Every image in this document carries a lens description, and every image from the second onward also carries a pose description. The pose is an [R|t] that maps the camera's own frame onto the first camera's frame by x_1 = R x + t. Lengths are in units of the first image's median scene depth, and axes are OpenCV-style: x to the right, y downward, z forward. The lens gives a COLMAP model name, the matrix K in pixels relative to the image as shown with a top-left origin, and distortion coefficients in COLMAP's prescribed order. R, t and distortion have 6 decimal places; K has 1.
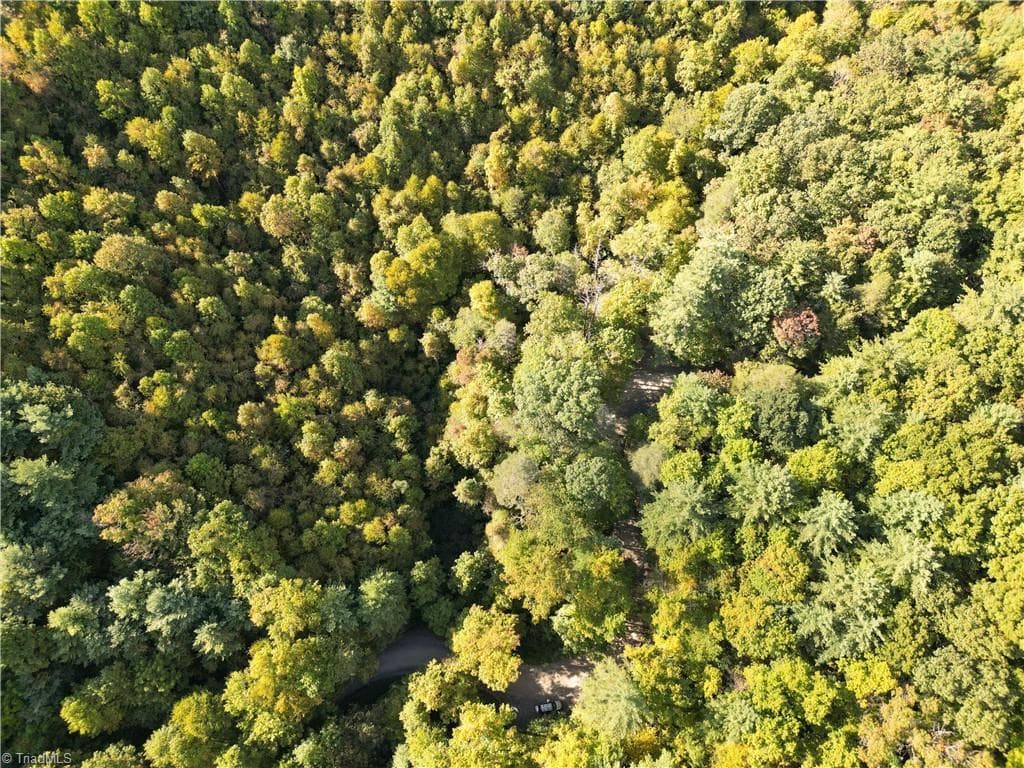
lens RADIAL K [[716.6, 0, 510.9], [0, 716.6, 385.1], [0, 0, 1]] dist [0.065283, -0.053825]
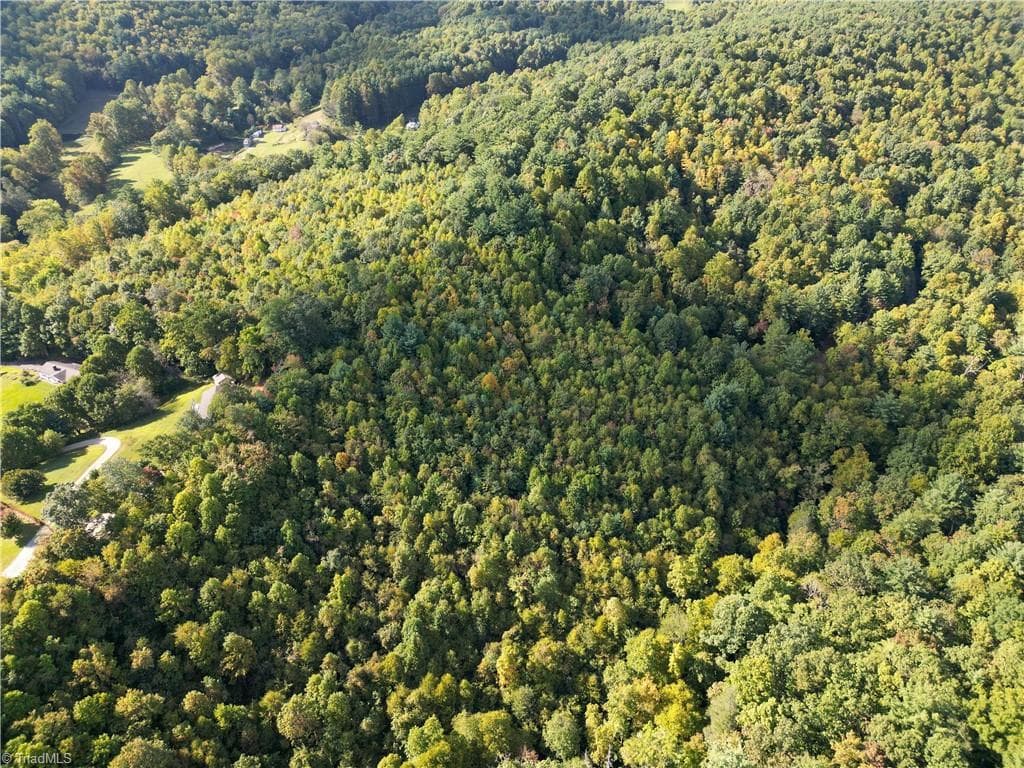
lens RADIAL K [[716.6, 0, 510.6], [0, 716.6, 385.1], [0, 0, 1]] dist [0.065283, -0.053825]
pose [[0.999816, 0.012640, -0.014401, -0.006288], [-0.018634, 0.816508, -0.577034, -0.027772], [0.004465, 0.577196, 0.816593, -0.121330]]
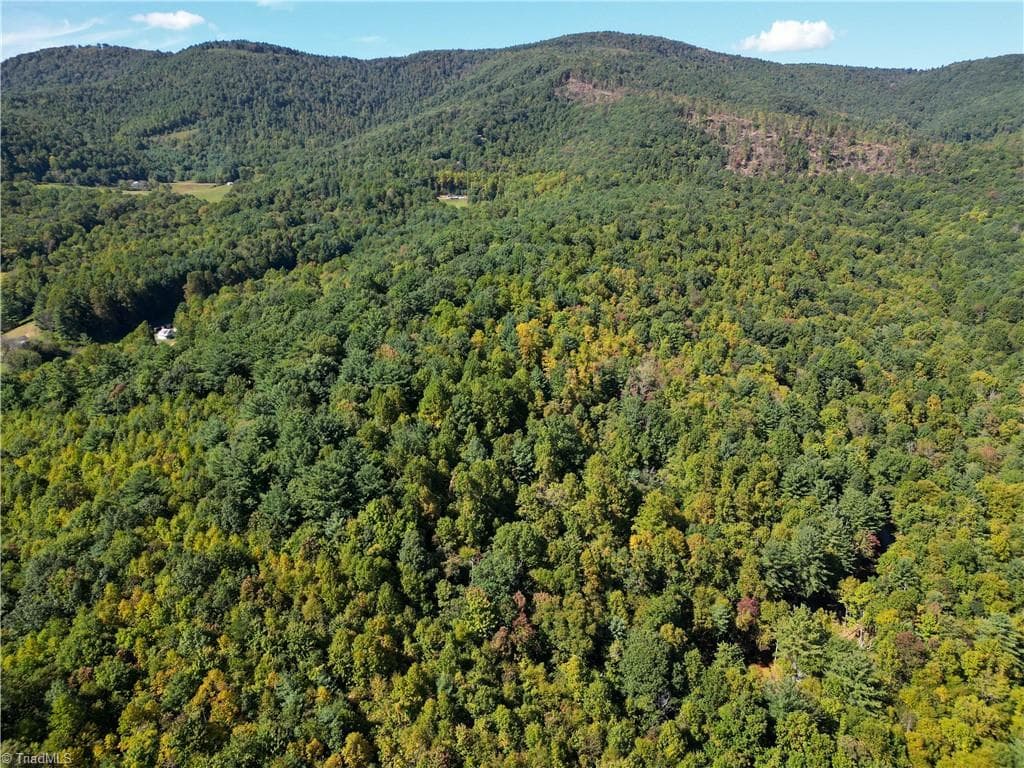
lens RADIAL K [[716.1, 0, 507.9], [0, 716.1, 386.7], [0, 0, 1]] dist [0.061918, -0.042614]
pose [[0.960889, -0.075351, 0.266486, -0.060428], [0.251510, 0.640205, -0.725866, -0.783671], [-0.115911, 0.764500, 0.634117, 0.383757]]
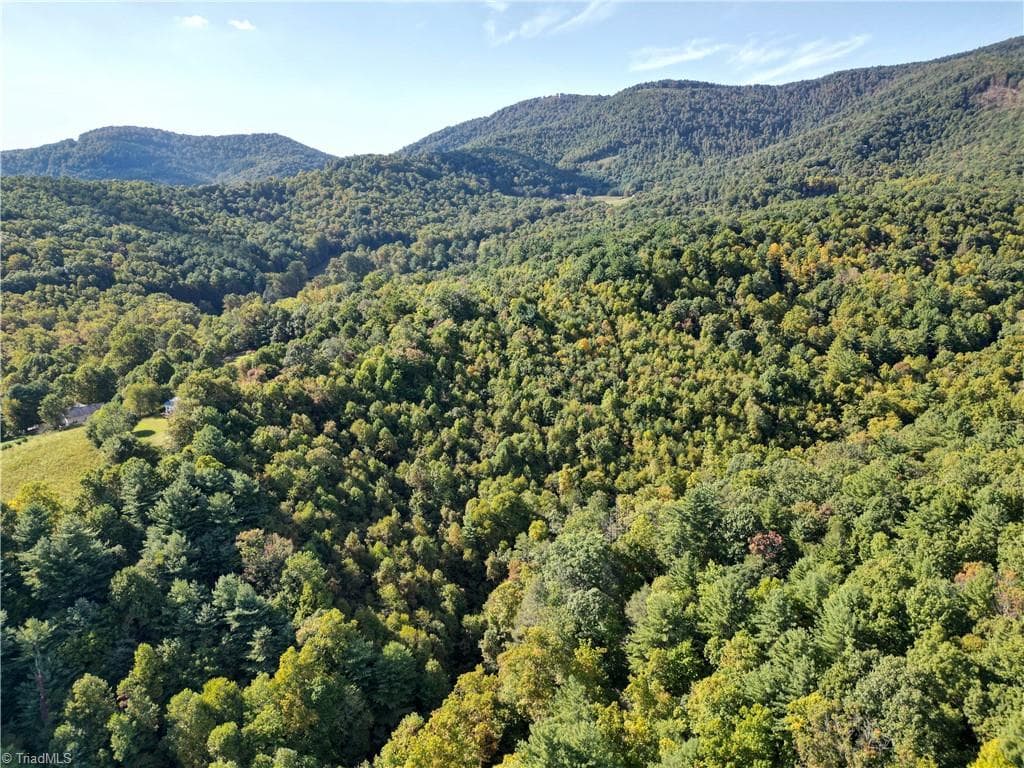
lens RADIAL K [[715.9, 0, 511.1], [0, 715.9, 383.8], [0, 0, 1]] dist [0.070922, -0.064554]
pose [[0.968137, 0.060973, -0.242883, 0.237163], [-0.228621, 0.610991, -0.757906, 0.786713], [0.102188, 0.789286, 0.605463, -0.051952]]
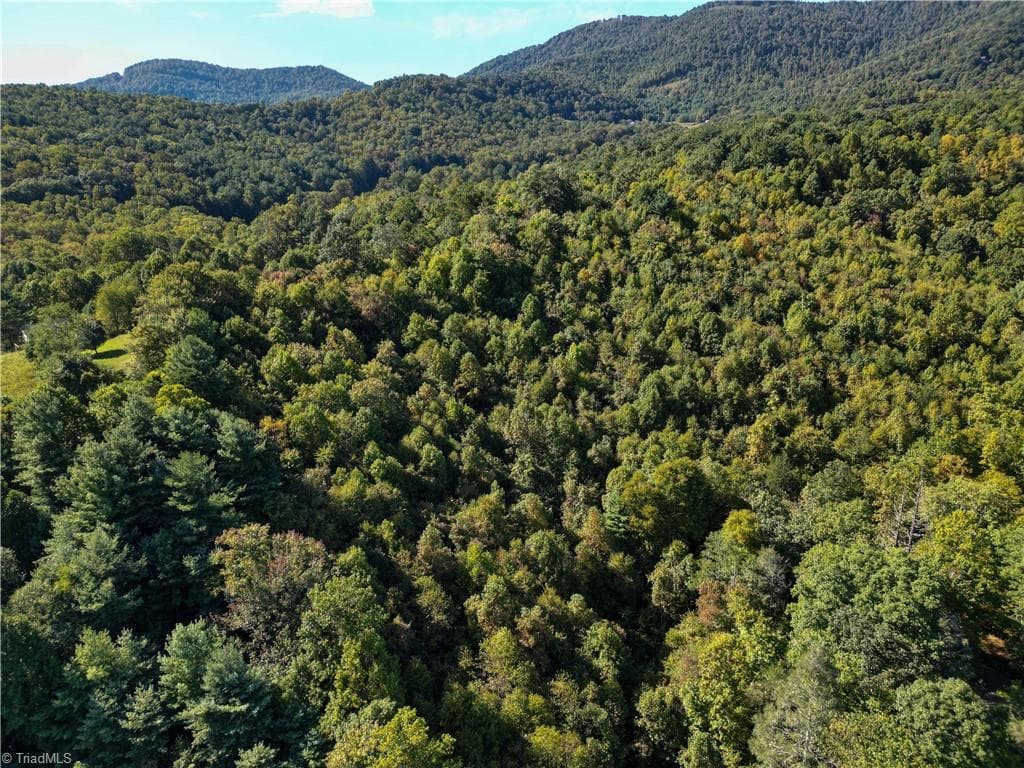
lens RADIAL K [[716.6, 0, 508.8], [0, 716.6, 382.2], [0, 0, 1]] dist [0.065283, -0.053825]
pose [[0.949535, 0.094340, -0.299138, -0.061696], [-0.285033, 0.657589, -0.697376, 0.416948], [0.130919, 0.747447, 0.651294, 0.347813]]
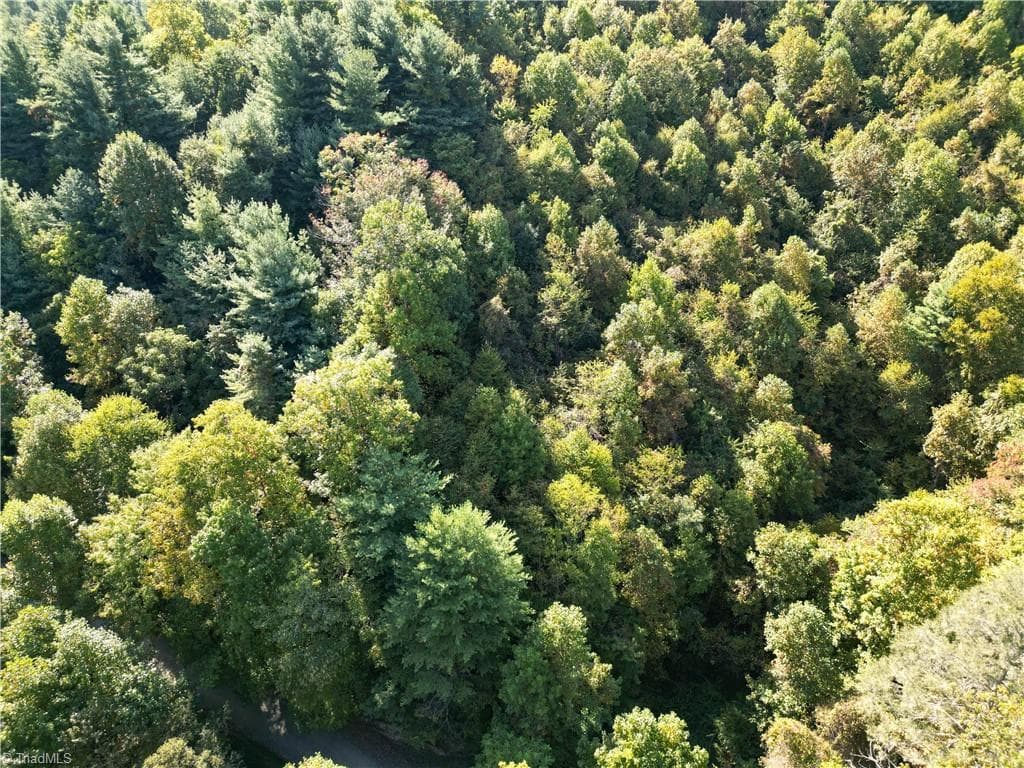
lens RADIAL K [[716.6, 0, 511.4], [0, 716.6, 379.7], [0, 0, 1]] dist [0.065283, -0.053825]
pose [[0.522794, 0.464037, -0.715091, 0.070253], [-0.777572, 0.603392, -0.176919, 0.253431], [0.349383, 0.648527, 0.676272, 0.604850]]
